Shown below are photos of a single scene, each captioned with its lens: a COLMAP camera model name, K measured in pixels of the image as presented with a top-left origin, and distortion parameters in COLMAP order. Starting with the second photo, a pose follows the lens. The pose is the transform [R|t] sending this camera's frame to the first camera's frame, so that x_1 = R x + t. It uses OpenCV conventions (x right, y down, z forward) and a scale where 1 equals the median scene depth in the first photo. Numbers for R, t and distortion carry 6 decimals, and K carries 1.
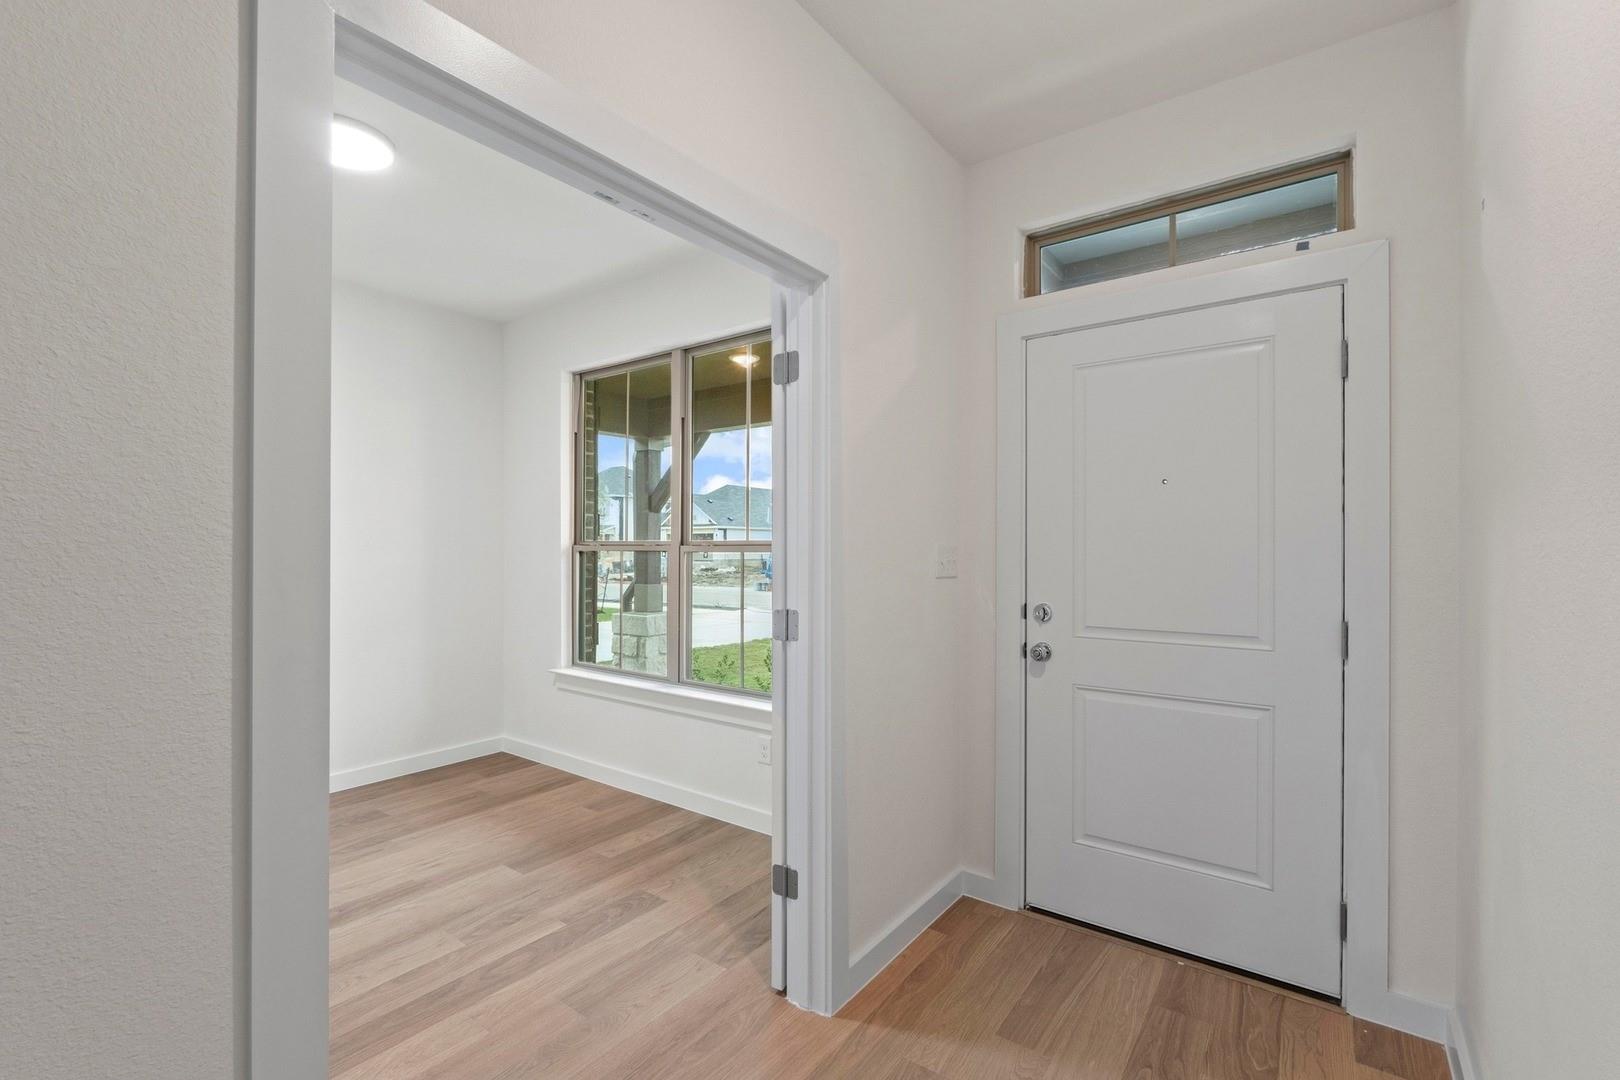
lens RADIAL K [[703.6, 0, 803.7], [0, 703.6, 545.9], [0, 0, 1]] dist [-0.004686, -0.000719]
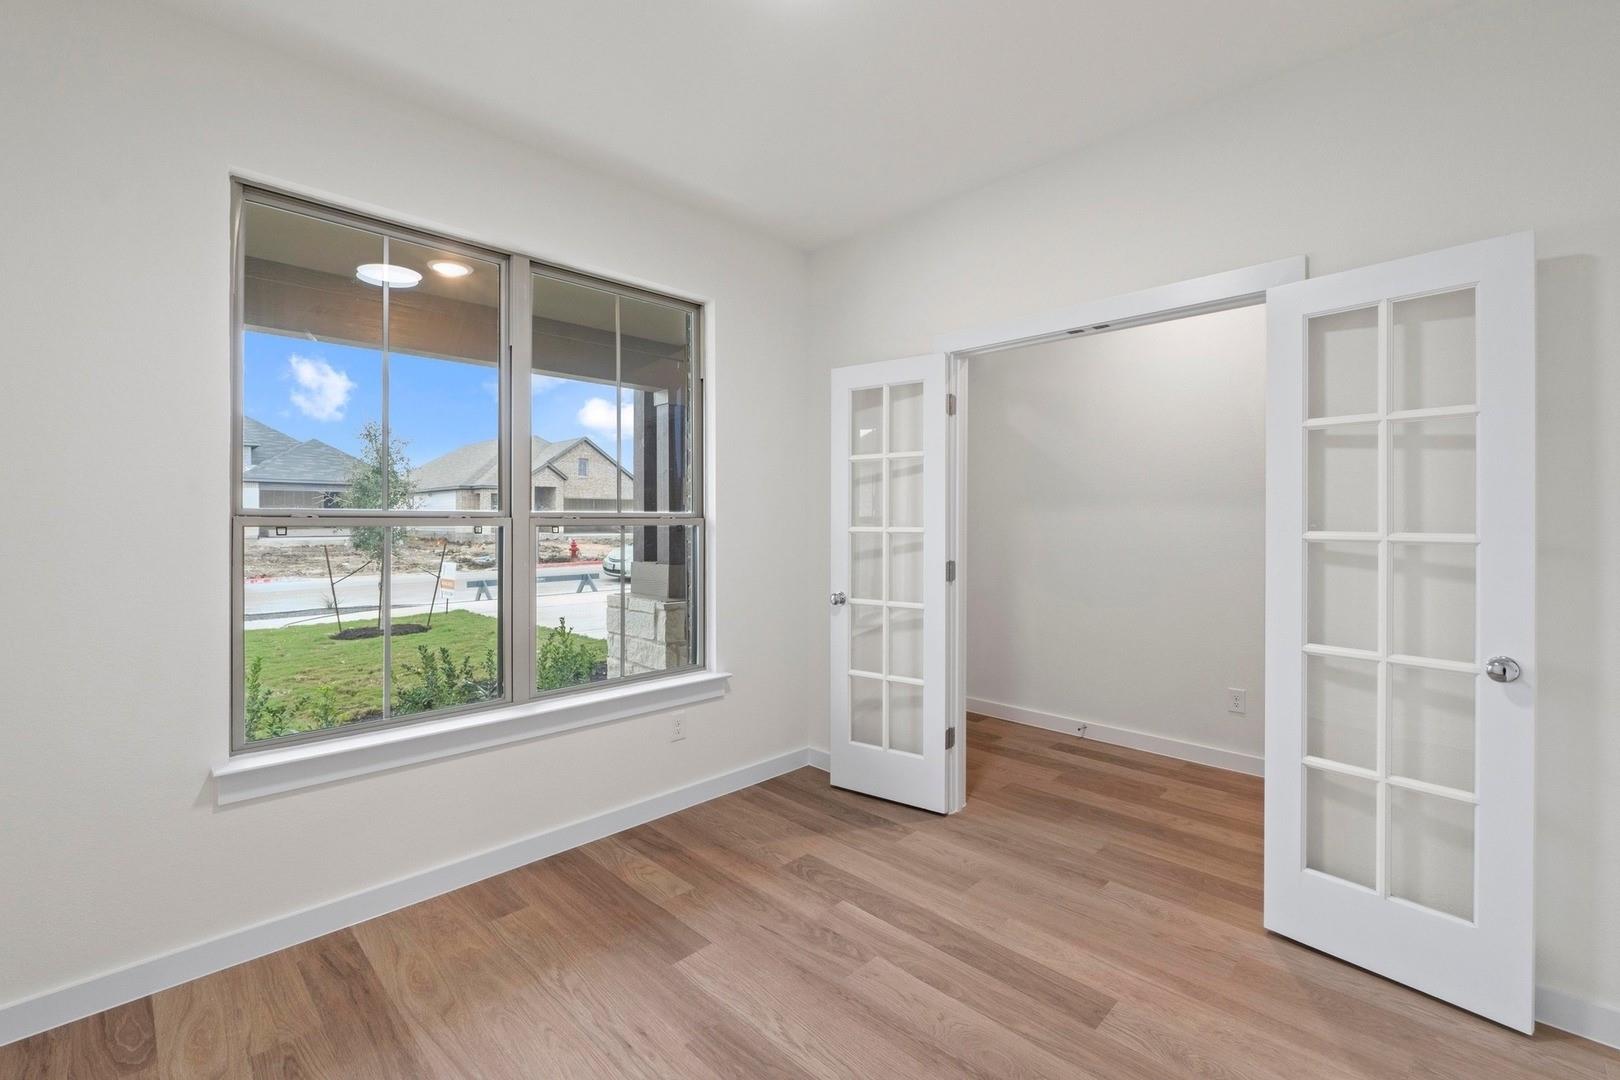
lens RADIAL K [[703.6, 0, 801.8], [0, 703.6, 532.3], [0, 0, 1]] dist [-0.004686, -0.000719]
pose [[0.142474, -0.012166, 0.989724, -1.229886], [-0.004790, 0.999904, 0.012981, 0.011825], [-0.989787, -0.006590, 0.142402, 0.863942]]
